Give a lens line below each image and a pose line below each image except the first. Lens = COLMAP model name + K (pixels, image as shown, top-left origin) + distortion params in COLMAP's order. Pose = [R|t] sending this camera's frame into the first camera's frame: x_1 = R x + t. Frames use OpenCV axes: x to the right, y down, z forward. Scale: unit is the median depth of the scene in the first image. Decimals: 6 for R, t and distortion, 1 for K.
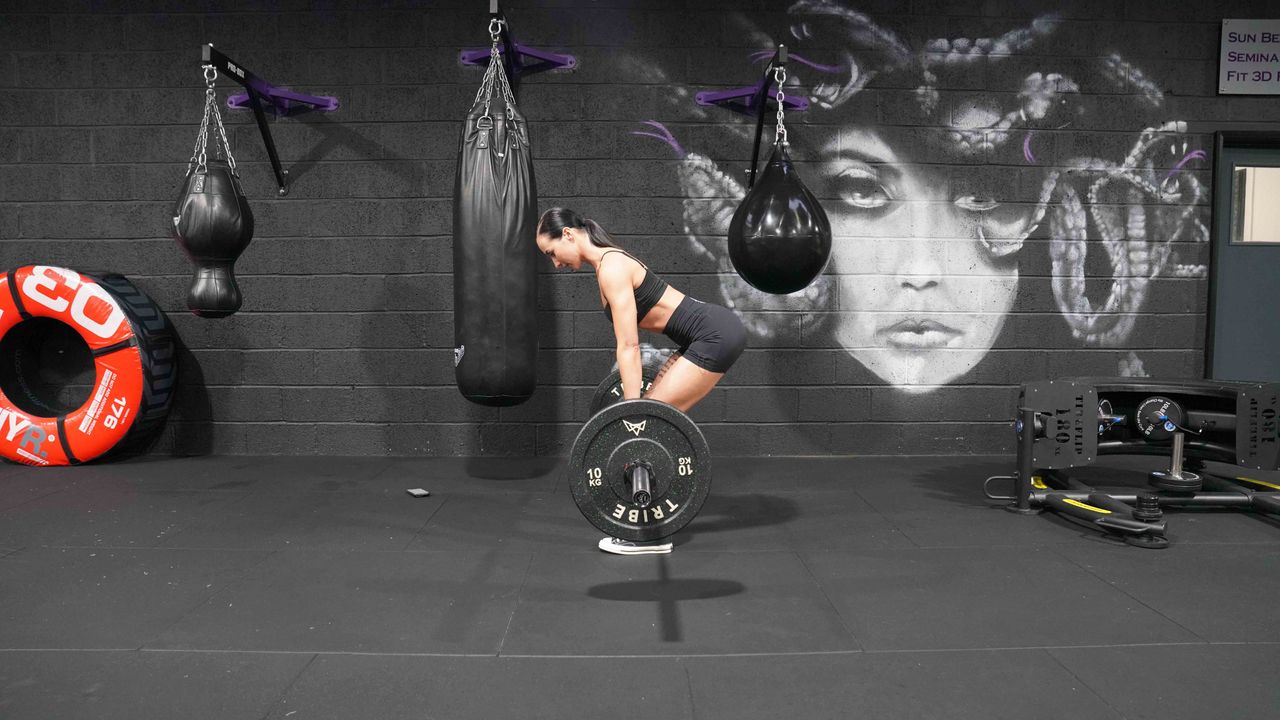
lens RADIAL K [[882.0, 0, 635.8], [0, 882.0, 367.0], [0, 0, 1]] dist [-0.127829, 0.094328]
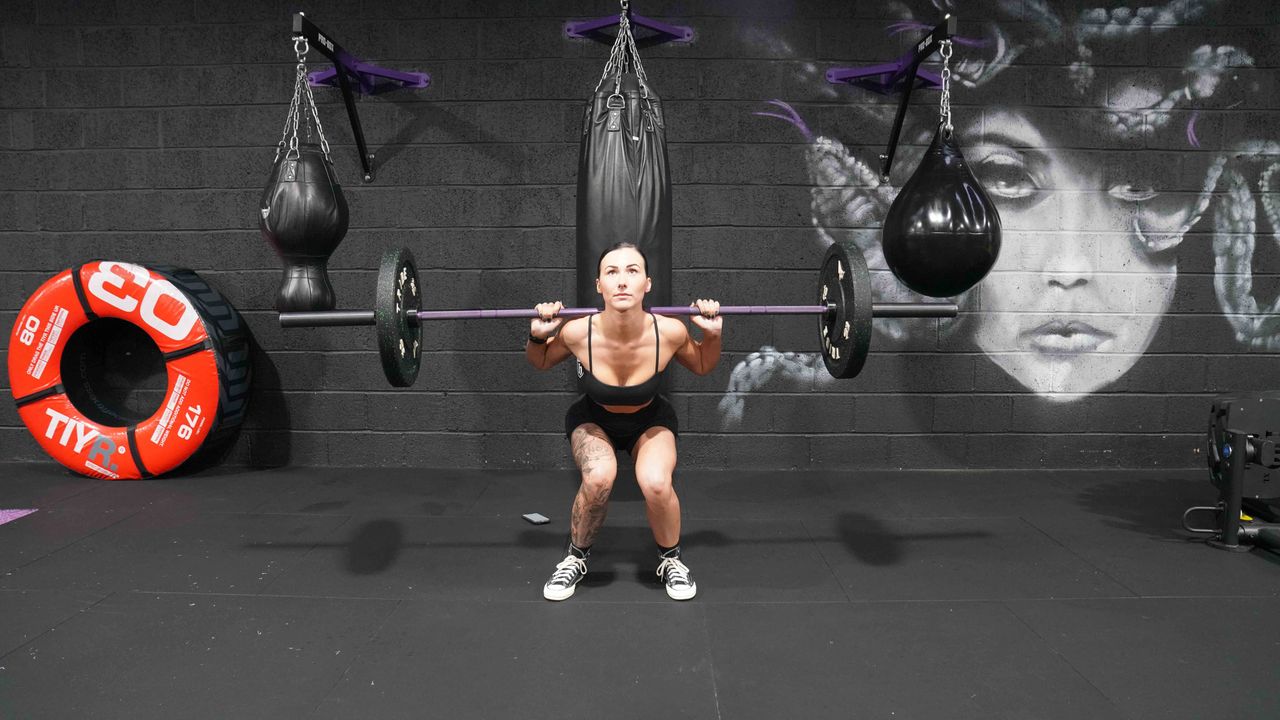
lens RADIAL K [[882.0, 0, 636.7], [0, 882.0, 367.2], [0, 0, 1]] dist [-0.127829, 0.094328]
pose [[0.999614, 0.003389, -0.027586, -0.101157], [-0.002751, 0.999729, 0.023110, -0.026253], [0.027657, -0.023025, 0.999352, 0.091221]]
